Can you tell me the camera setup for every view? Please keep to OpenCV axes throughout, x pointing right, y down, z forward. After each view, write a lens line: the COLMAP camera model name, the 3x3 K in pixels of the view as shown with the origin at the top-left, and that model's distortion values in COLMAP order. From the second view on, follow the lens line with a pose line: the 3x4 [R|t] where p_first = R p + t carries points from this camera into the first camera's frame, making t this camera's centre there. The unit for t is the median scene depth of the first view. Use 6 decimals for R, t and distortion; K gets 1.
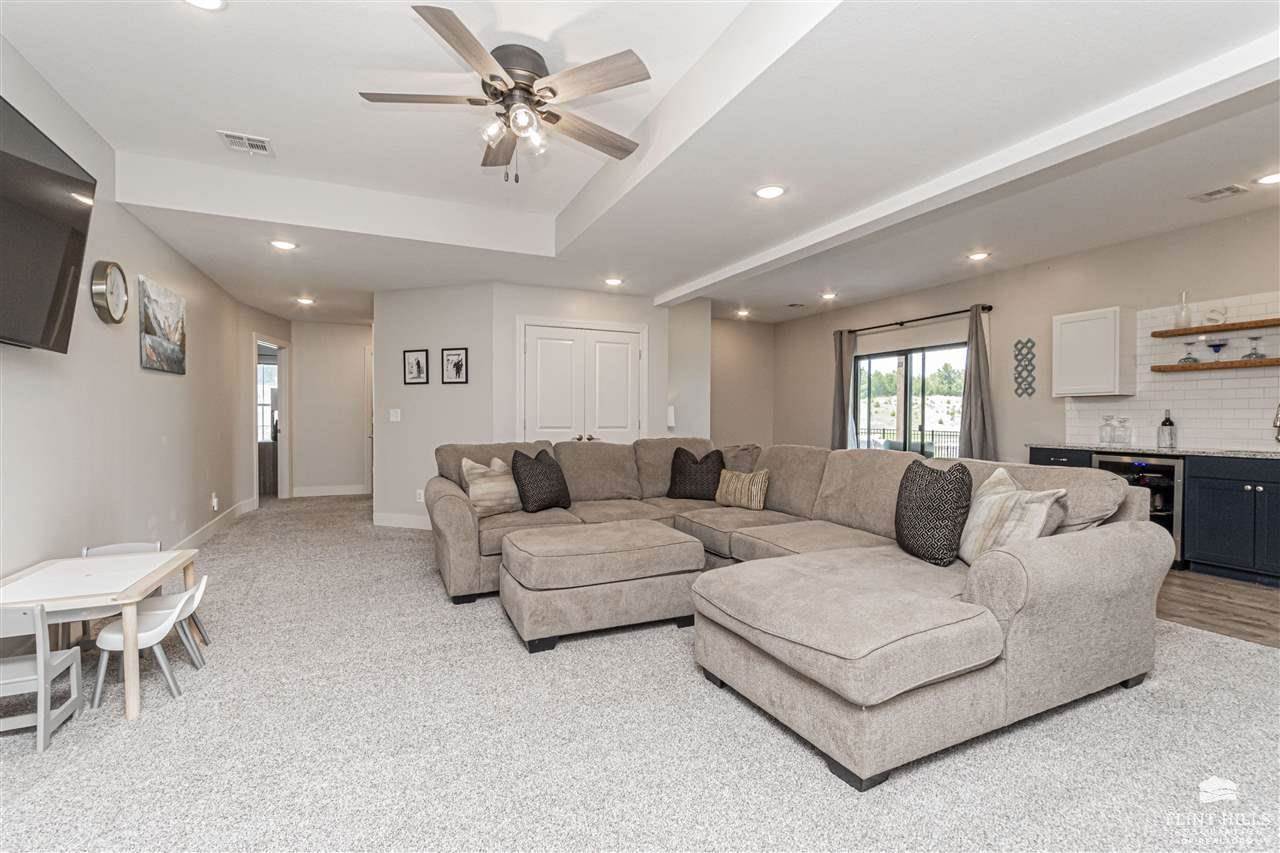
lens RADIAL K [[567.1, 0, 651.9], [0, 567.1, 429.4], [0, 0, 1]] dist [-0.001893, 0.001079]
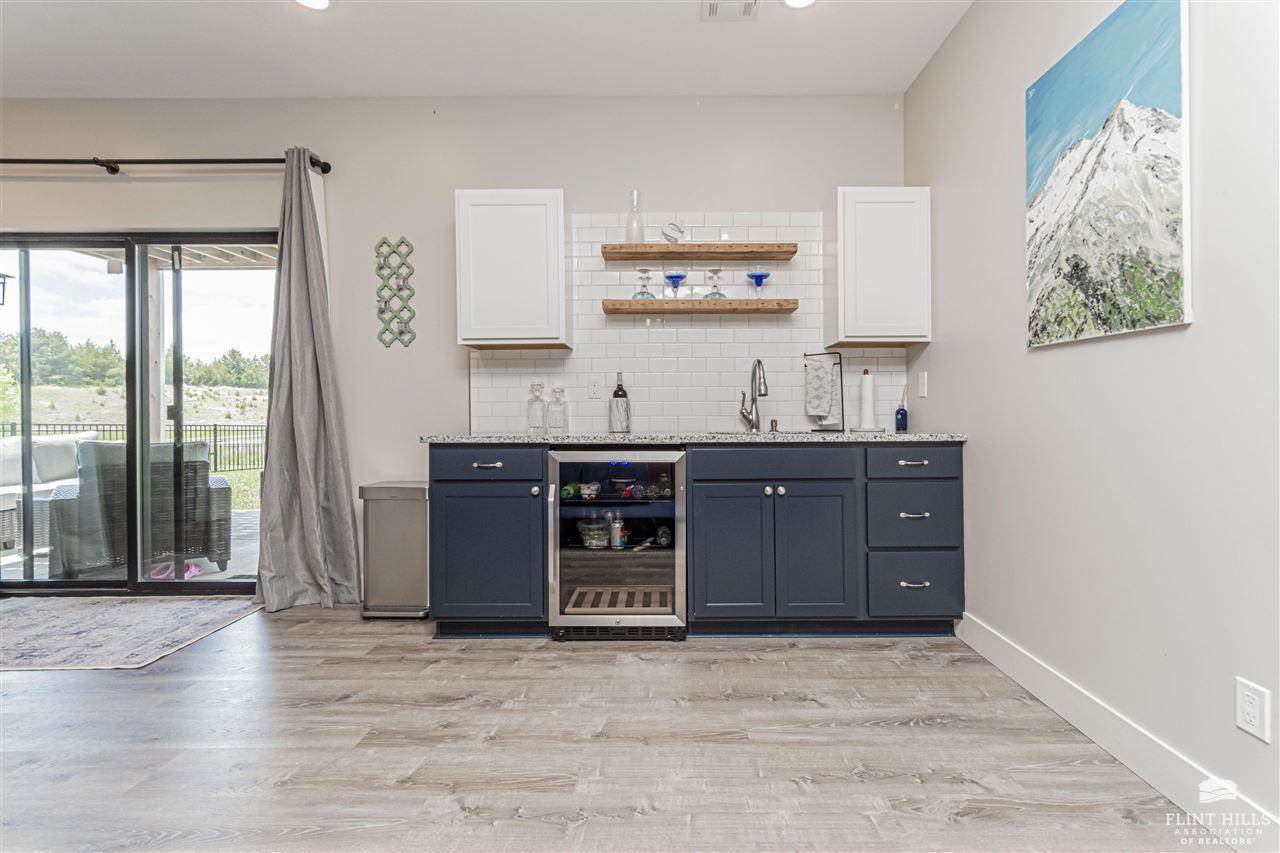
lens RADIAL K [[567.1, 0, 662.3], [0, 567.1, 412.2], [0, 0, 1]] dist [-0.001893, 0.001079]
pose [[0.431332, -0.005780, 0.902175, 0.292199], [0.023107, 0.999722, -0.004643, 0.011215], [-0.901897, 0.022850, 0.431345, 0.558602]]
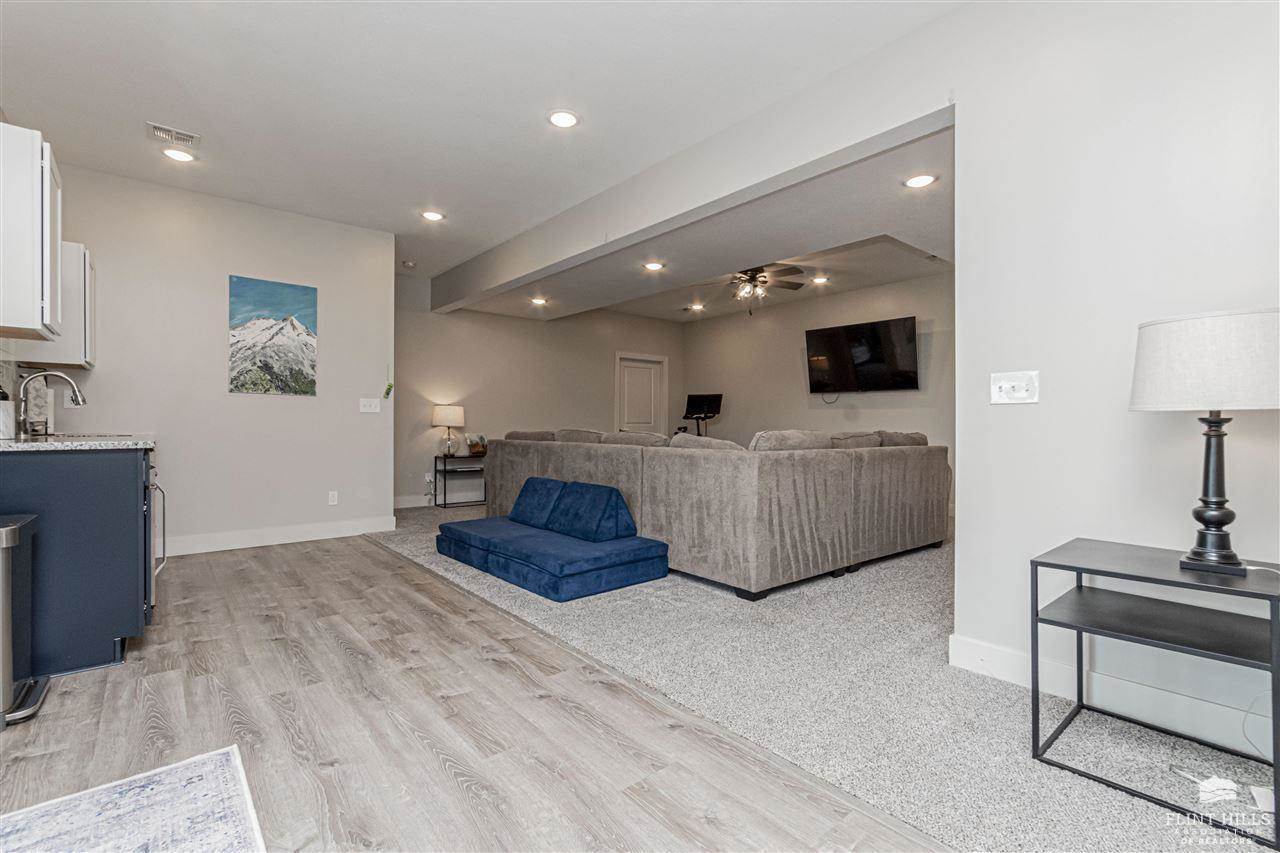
lens RADIAL K [[567.1, 0, 635.4], [0, 567.1, 426.3], [0, 0, 1]] dist [-0.001893, 0.001079]
pose [[-0.969450, -0.009038, -0.245123, 0.355743], [-0.014676, 0.999668, 0.021185, -0.002235], [0.244851, 0.024135, -0.969260, 1.368262]]
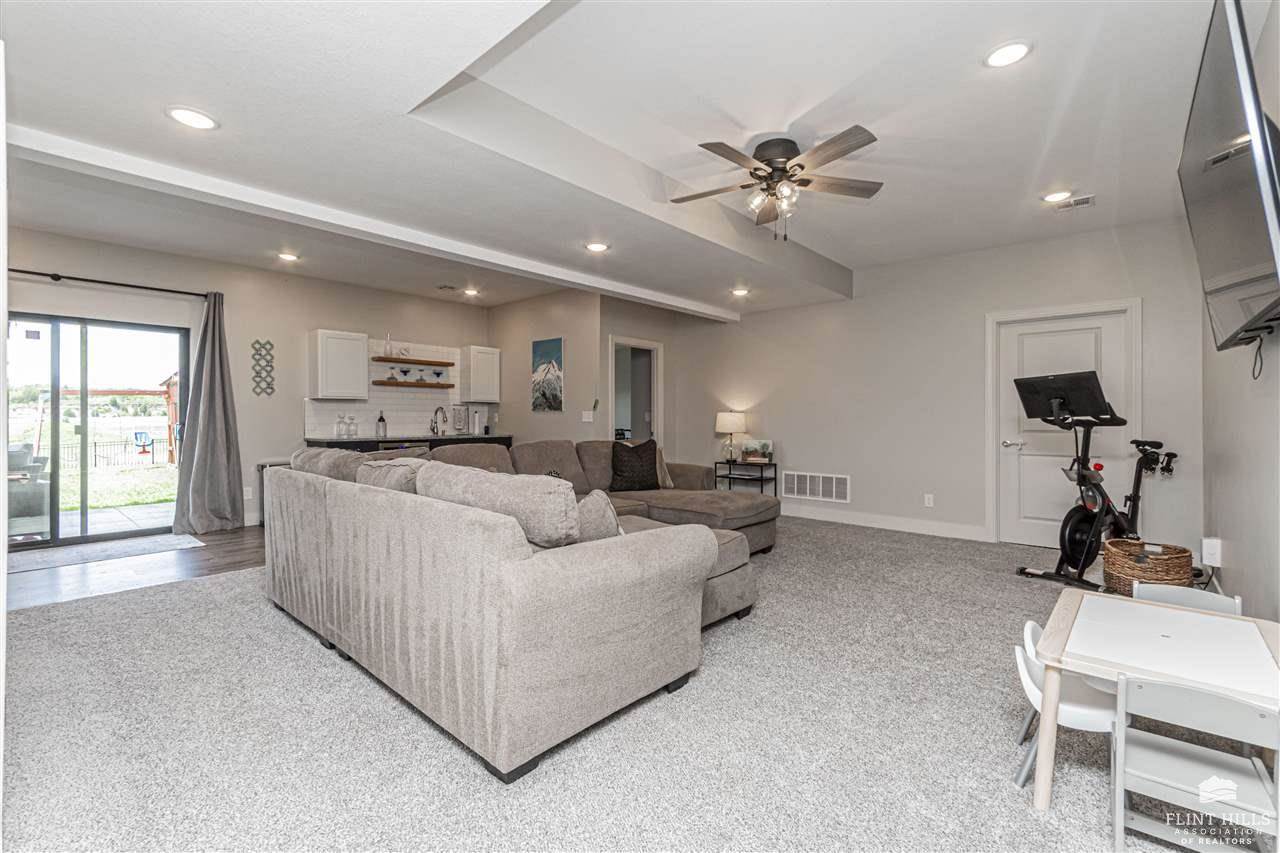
lens RADIAL K [[567.1, 0, 637.3], [0, 567.1, 418.2], [0, 0, 1]] dist [-0.001893, 0.001079]
pose [[-0.379987, -0.005147, 0.924978, -0.571489], [0.015372, 0.999811, 0.011878, -0.018533], [-0.924864, 0.018732, -0.379836, 0.772593]]
